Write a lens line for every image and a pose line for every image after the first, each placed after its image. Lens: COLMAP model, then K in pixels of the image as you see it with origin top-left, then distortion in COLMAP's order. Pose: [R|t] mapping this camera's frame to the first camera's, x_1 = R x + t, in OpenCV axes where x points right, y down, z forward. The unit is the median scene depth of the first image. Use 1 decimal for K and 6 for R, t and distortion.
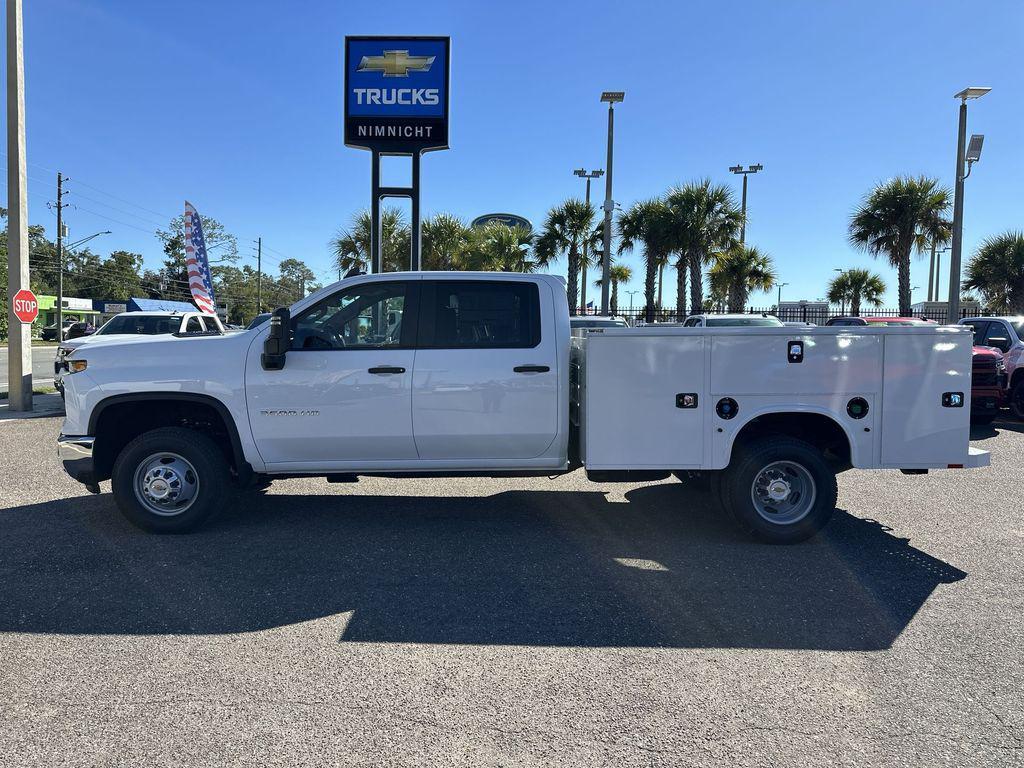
lens RADIAL K [[712.7, 0, 518.2], [0, 712.7, 382.0], [0, 0, 1]] dist [0.074287, -0.095205]
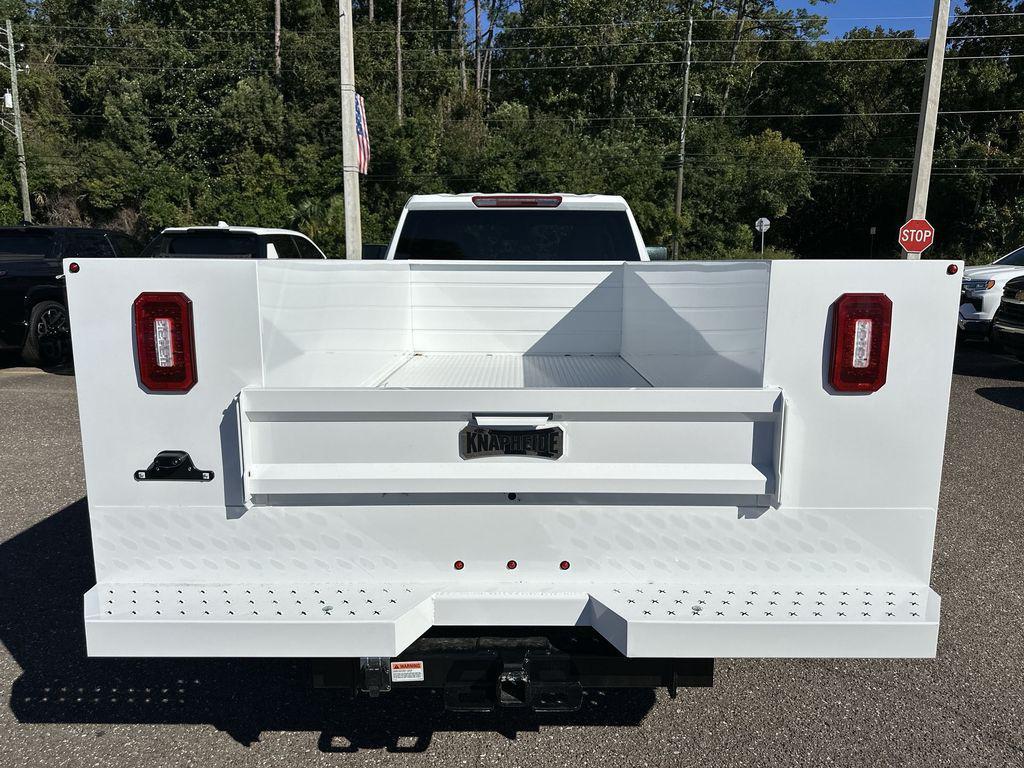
lens RADIAL K [[742.5, 0, 512.0], [0, 742.5, 384.0], [0, 0, 1]] dist [-0.034606, -0.000702]
pose [[-0.013520, 0.164215, -0.986332, 0.216234], [-0.063812, 0.984270, 0.164747, -0.019739], [0.997870, 0.065167, -0.002828, 0.261079]]
